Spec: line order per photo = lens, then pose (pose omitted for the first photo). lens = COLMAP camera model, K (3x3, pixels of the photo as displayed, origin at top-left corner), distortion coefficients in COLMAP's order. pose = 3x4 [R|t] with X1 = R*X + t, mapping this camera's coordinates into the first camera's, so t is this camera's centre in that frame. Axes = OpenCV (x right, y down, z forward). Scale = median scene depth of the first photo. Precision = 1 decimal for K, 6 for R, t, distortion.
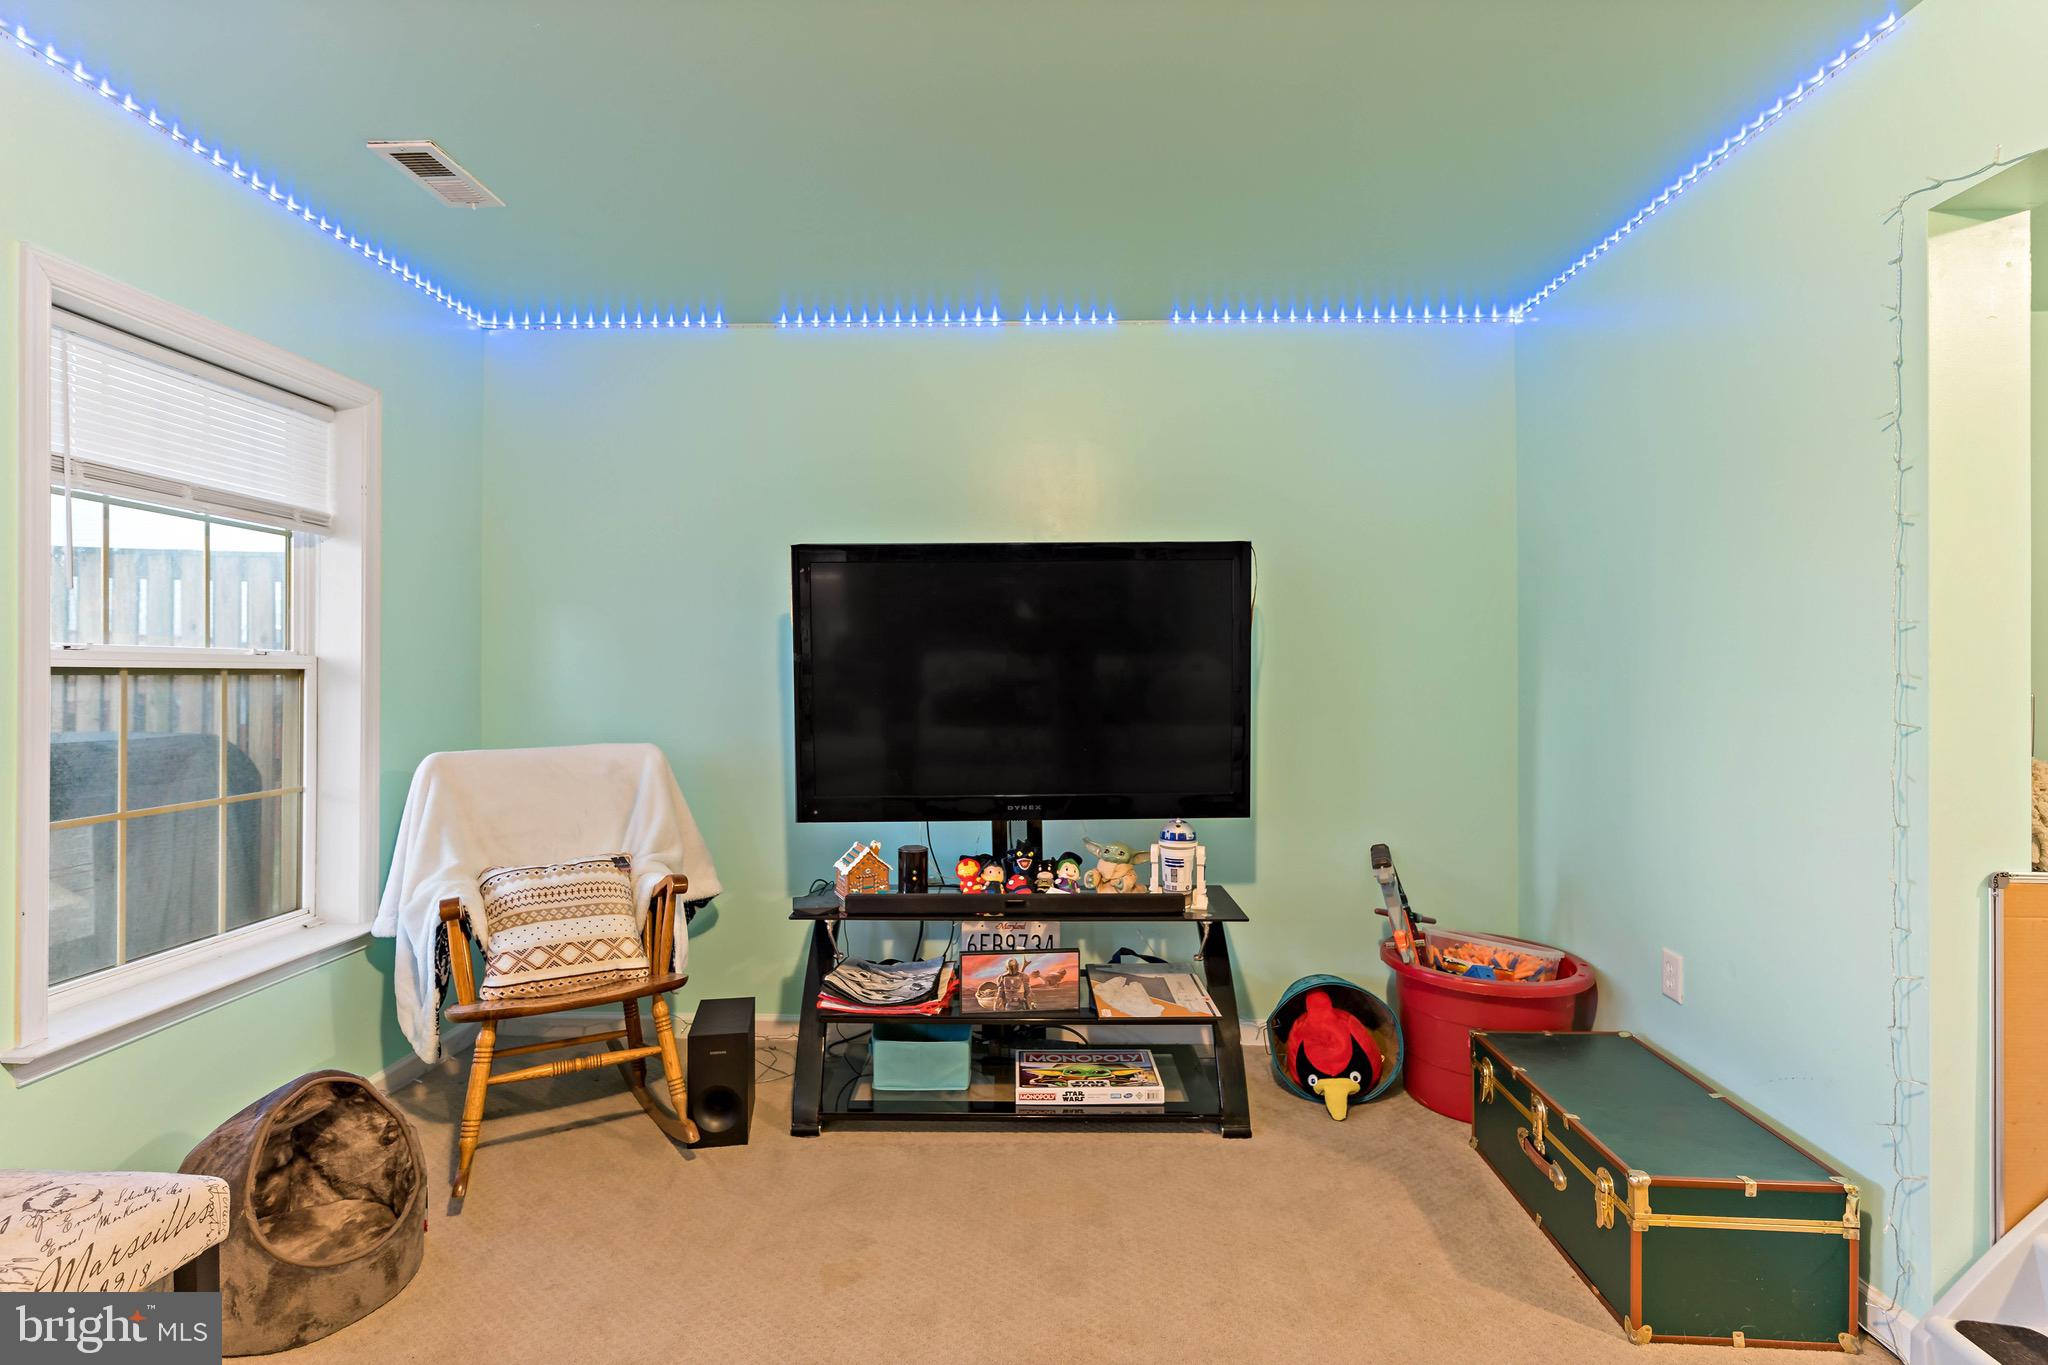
lens RADIAL K [[1000.1, 0, 1028.0], [0, 1000.1, 665.6], [0, 0, 1]] dist [0.001648, 0.000798]
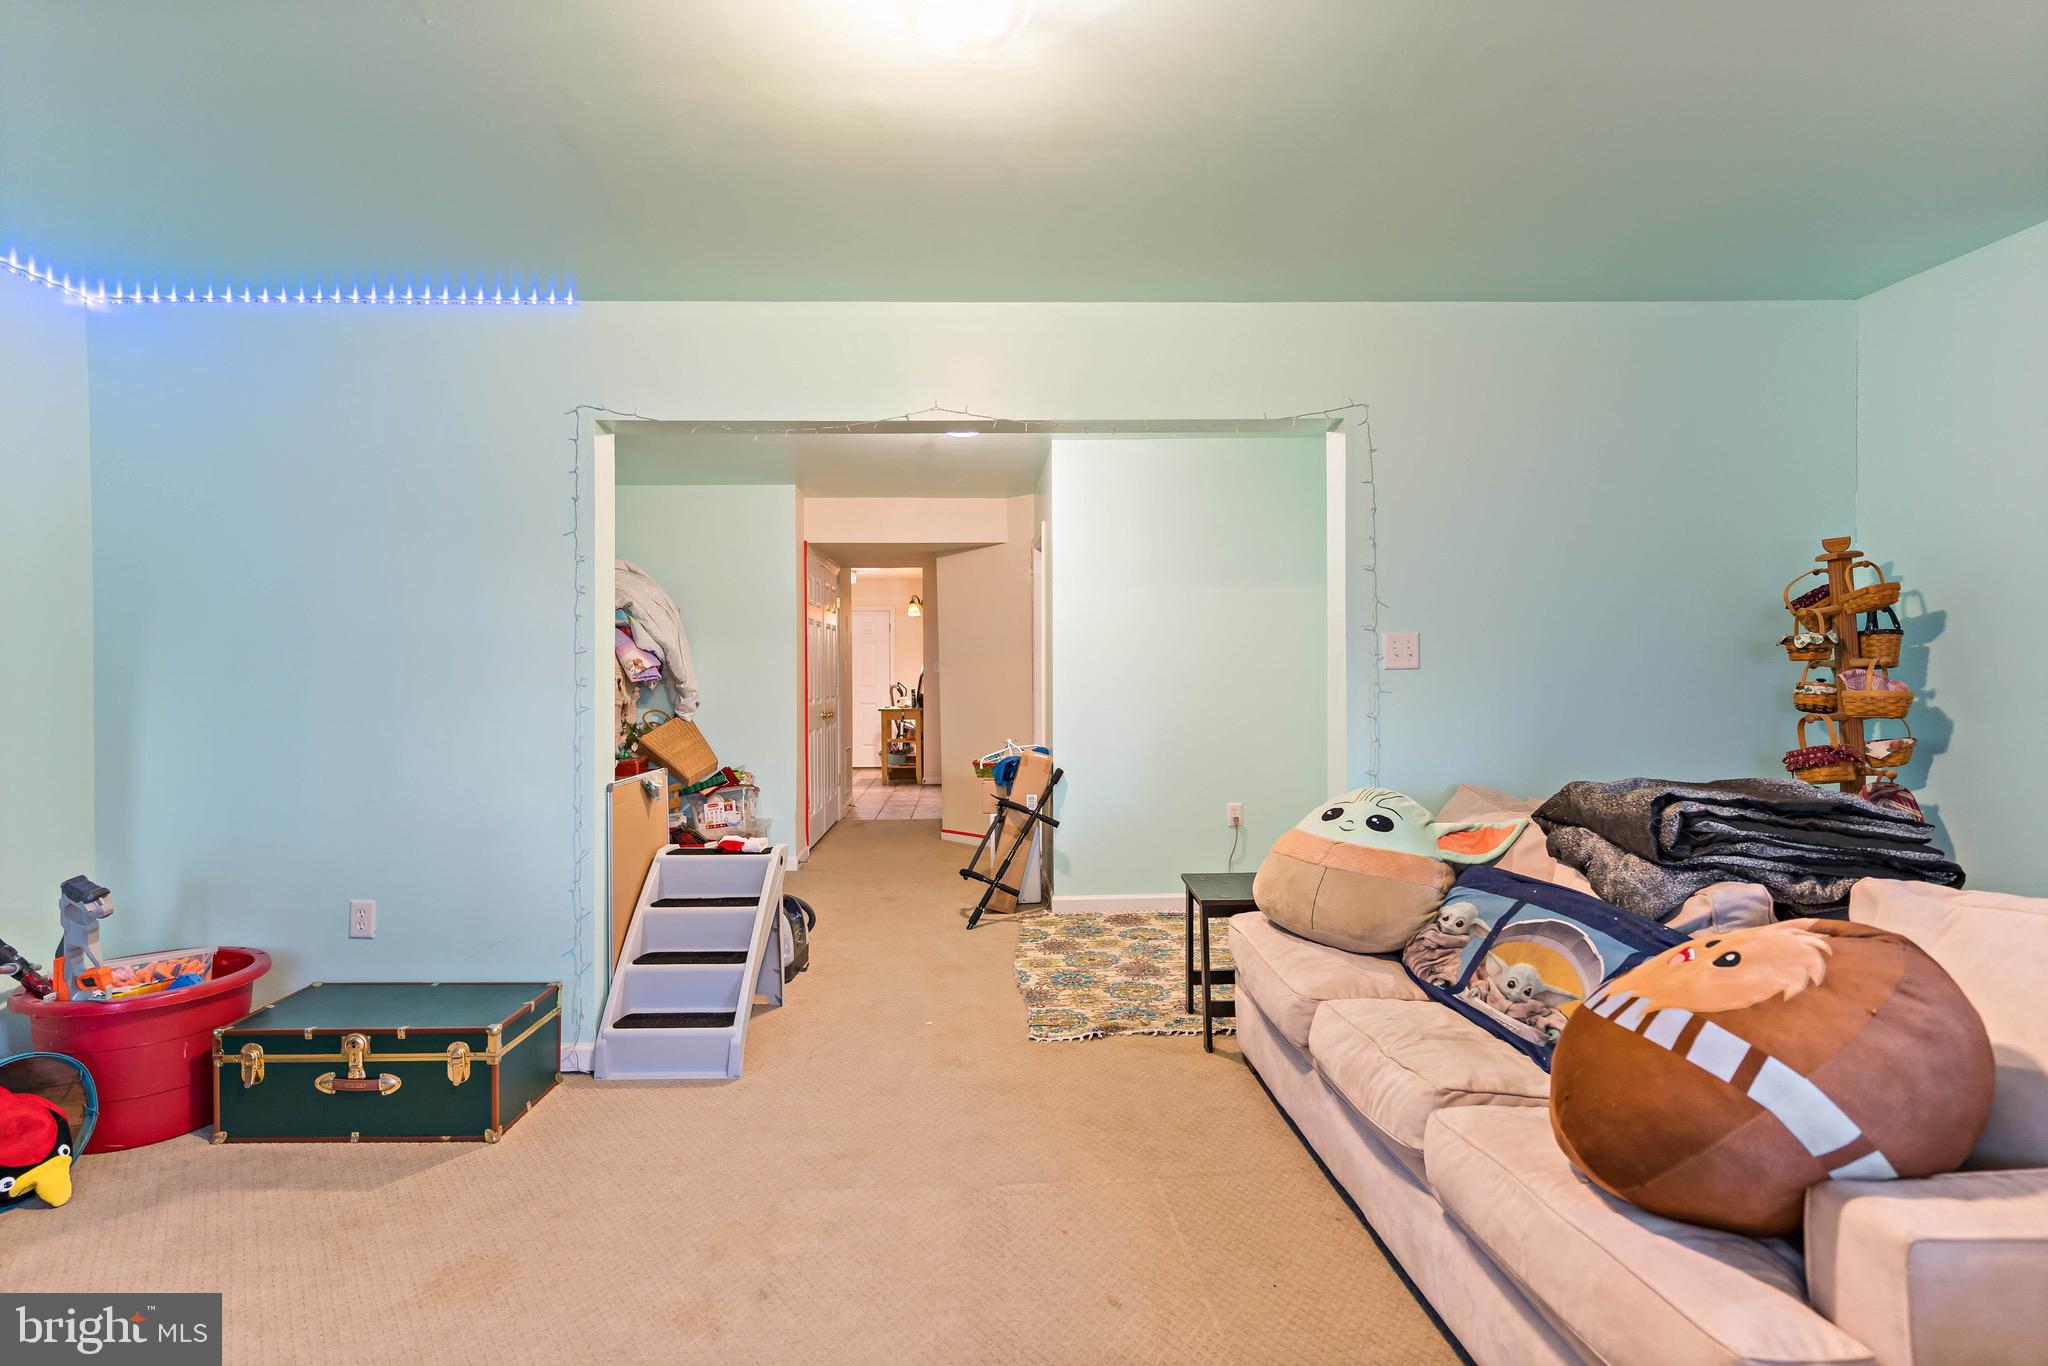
lens RADIAL K [[1000.1, 0, 1022.9], [0, 1000.1, 679.6], [0, 0, 1]] dist [0.001648, 0.000798]
pose [[-0.099514, -0.004992, 0.995024, -0.697192], [0.004548, 0.999975, 0.005472, 0.006522], [-0.995026, 0.005070, -0.099489, 0.301877]]
